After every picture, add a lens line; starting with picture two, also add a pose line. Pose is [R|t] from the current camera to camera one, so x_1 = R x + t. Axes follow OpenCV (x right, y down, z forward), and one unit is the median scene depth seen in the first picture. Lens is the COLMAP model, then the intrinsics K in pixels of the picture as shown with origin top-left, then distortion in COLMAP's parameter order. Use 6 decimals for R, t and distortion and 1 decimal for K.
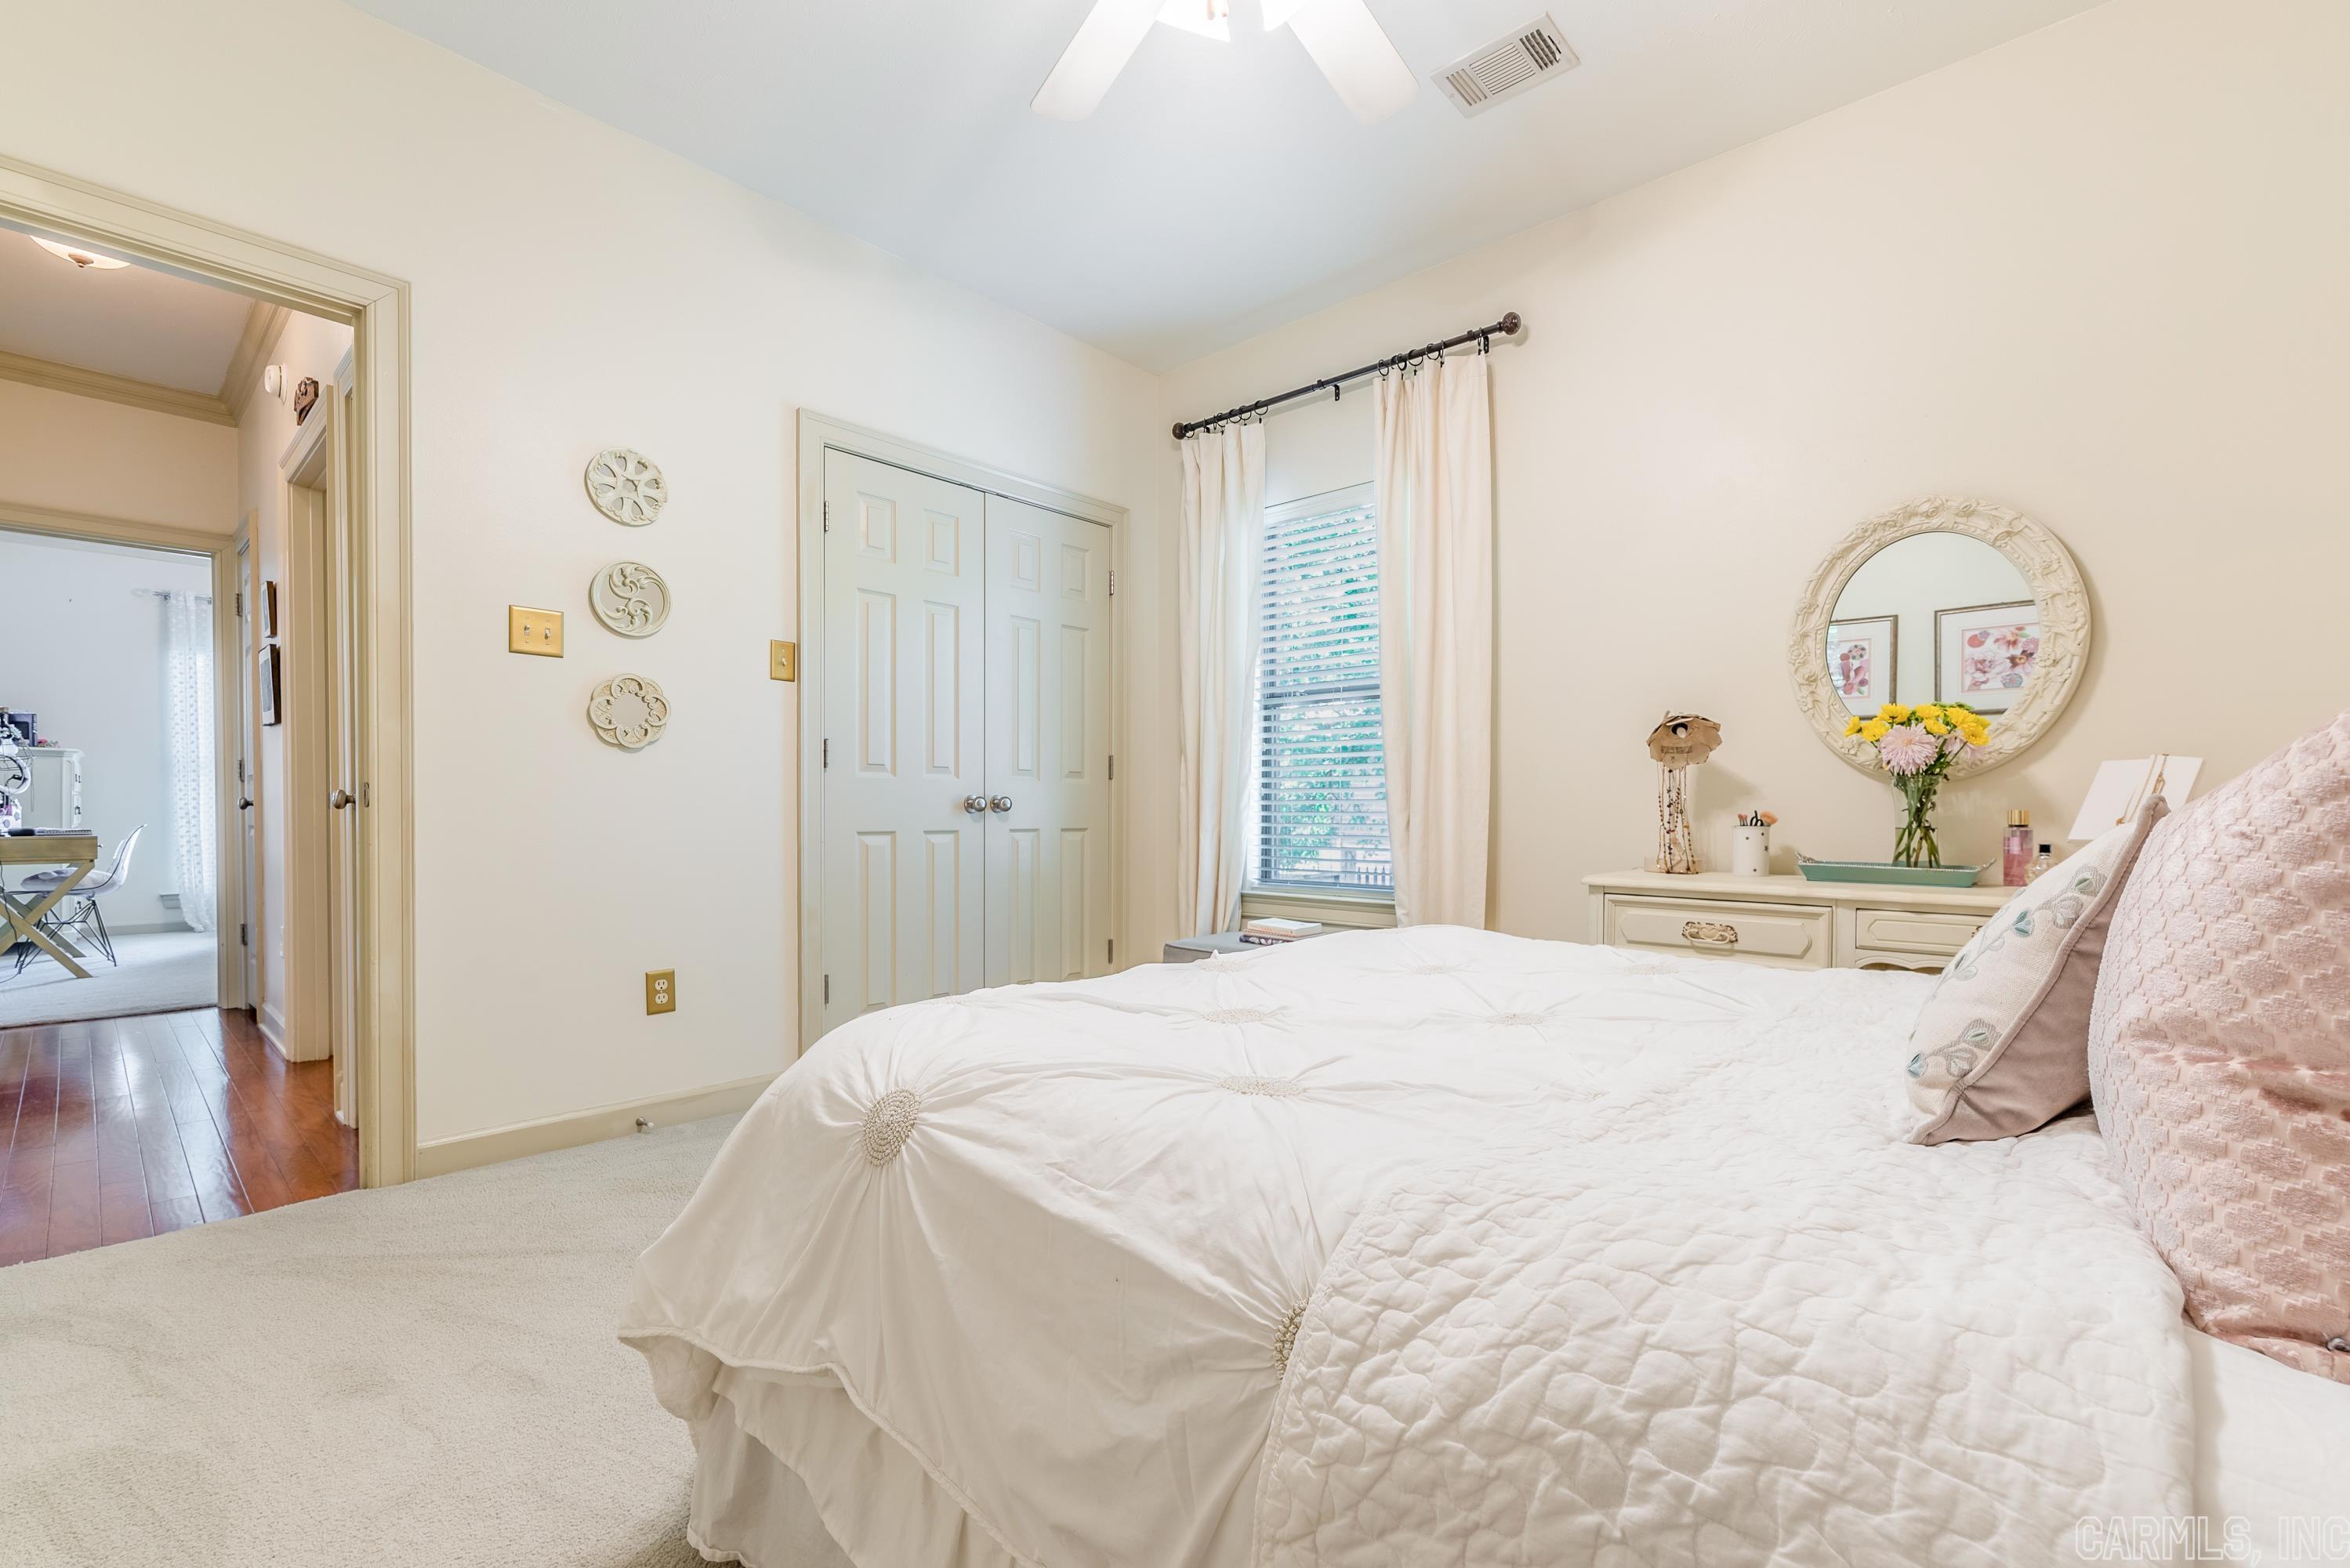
lens RADIAL K [[1031.5, 0, 1183.6], [0, 1031.5, 798.2], [0, 0, 1]] dist [0.005531, 0.000376]
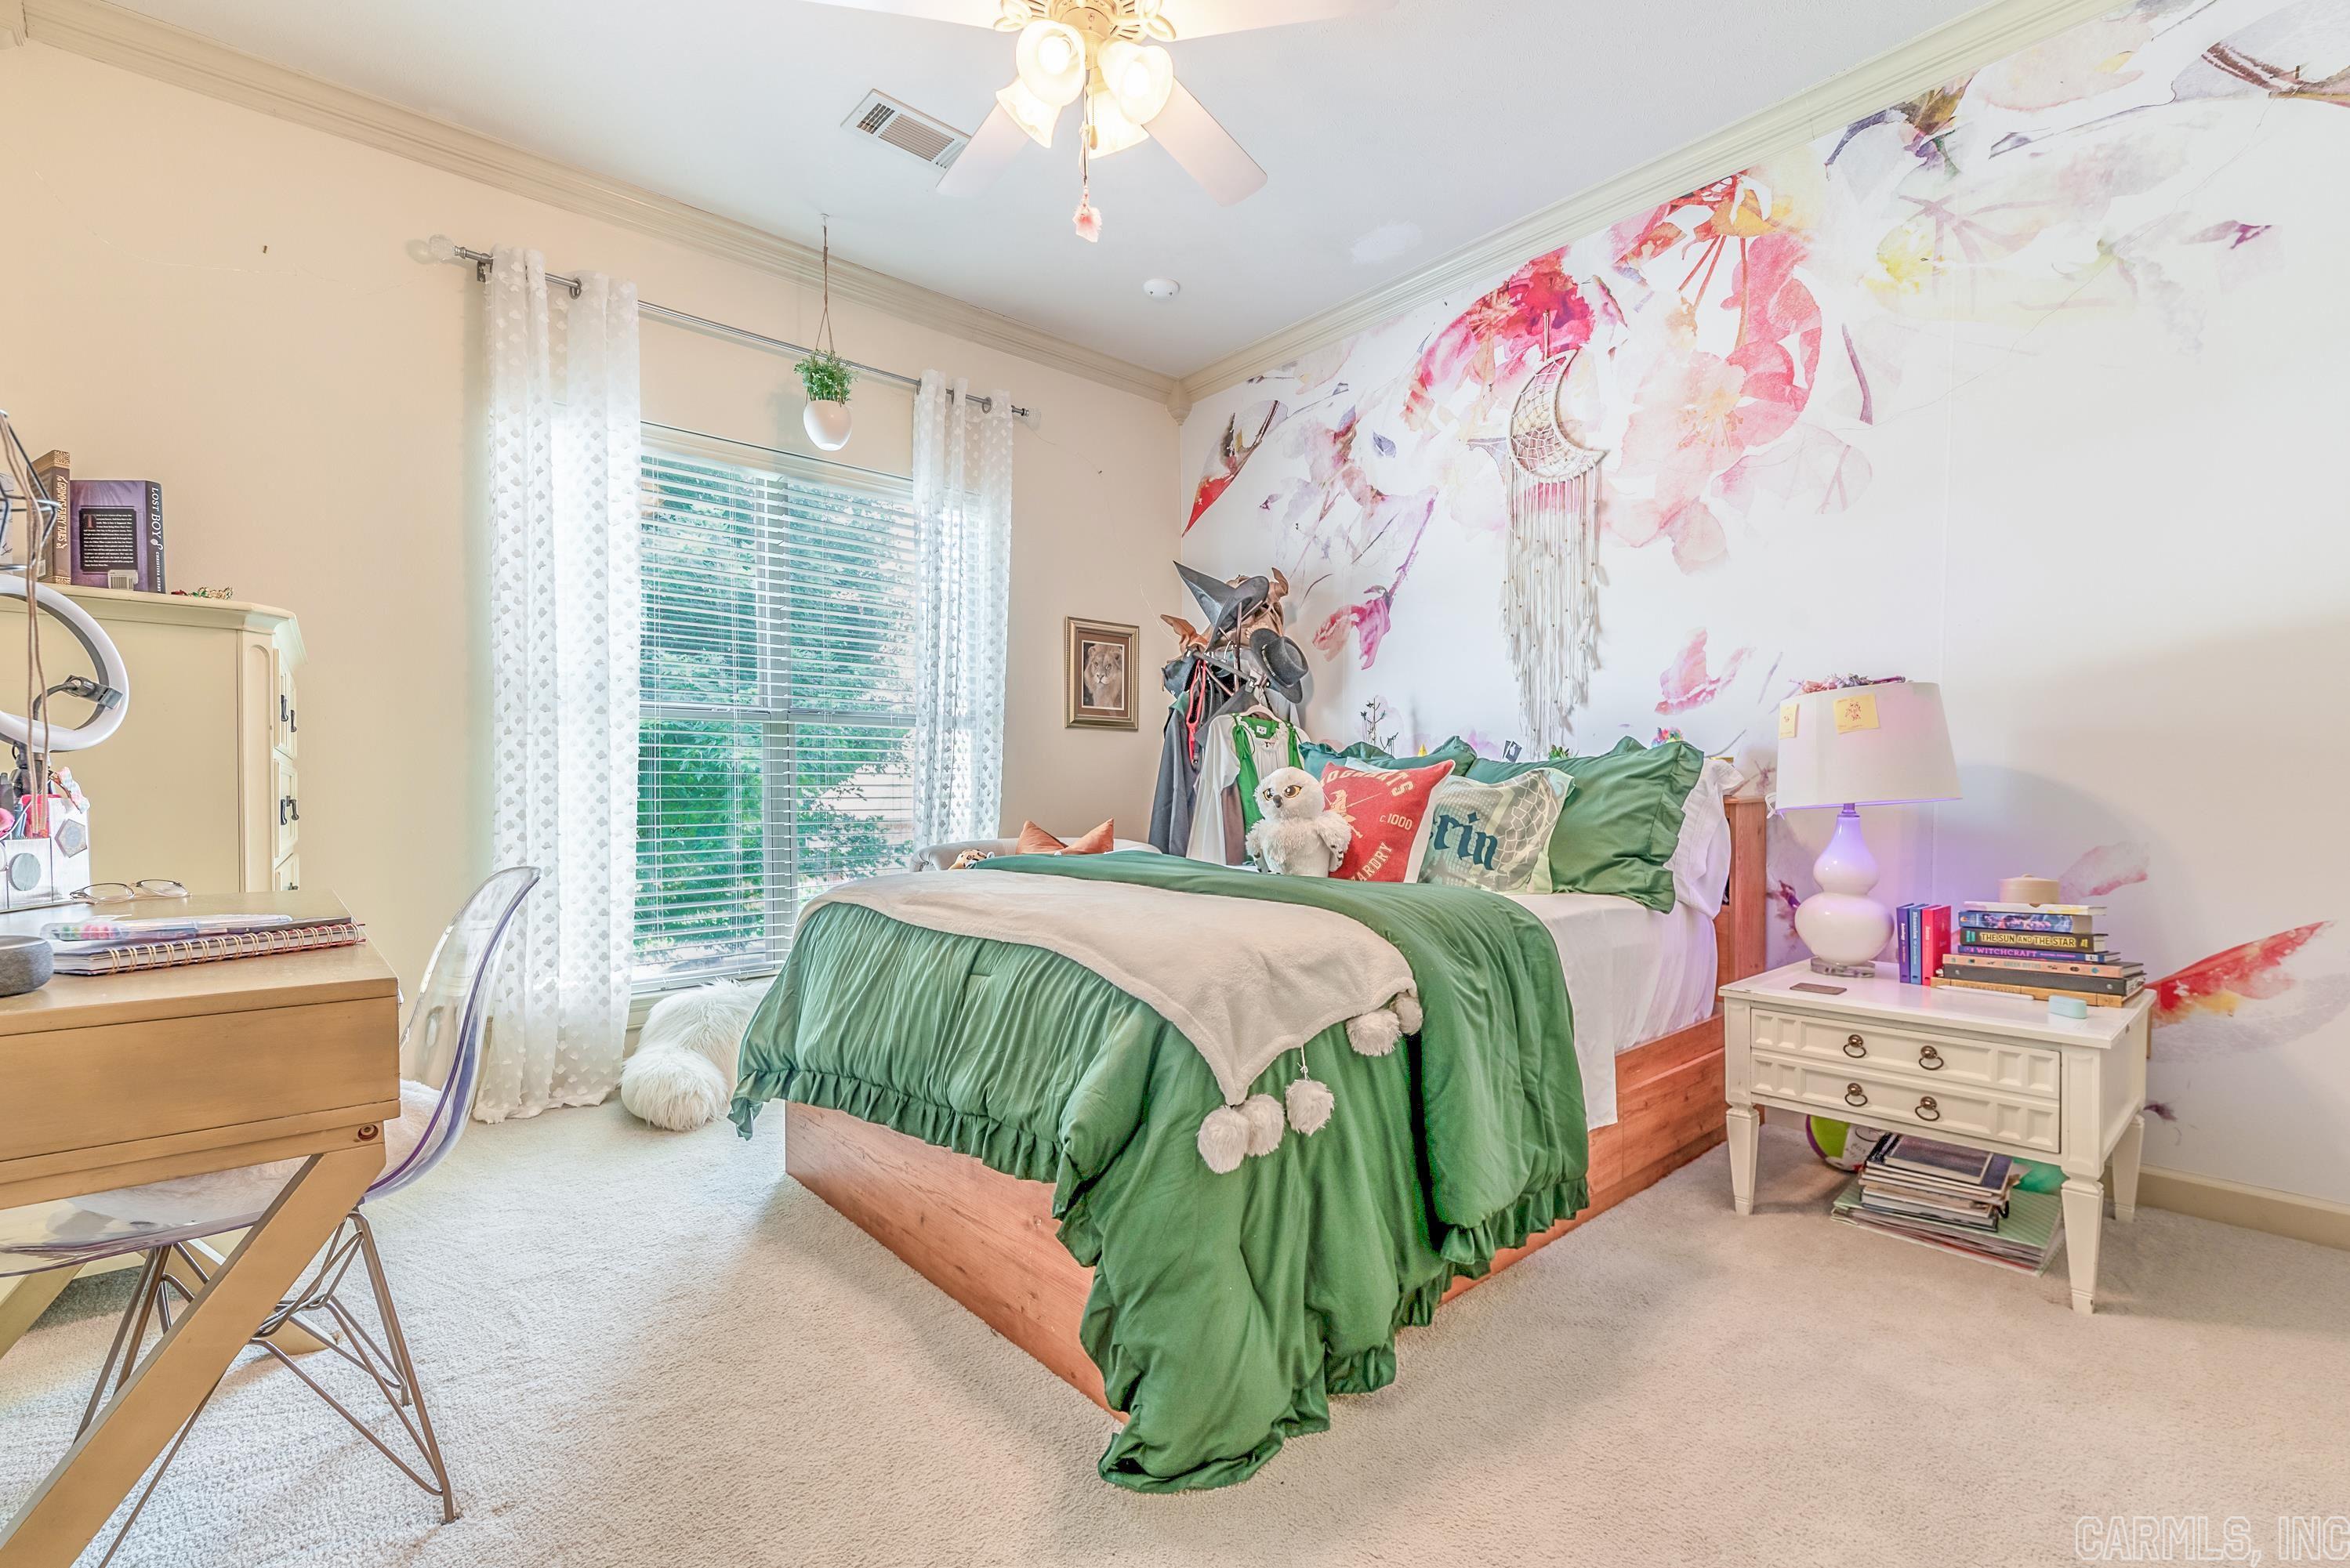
lens RADIAL K [[1031.5, 0, 1168.8], [0, 1031.5, 790.0], [0, 0, 1]] dist [0.005531, 0.000376]
pose [[0.994409, -0.004290, -0.105509, -0.823528], [0.004577, 0.999986, 0.002476, 0.006142], [0.105497, -0.002945, 0.994415, 0.769072]]
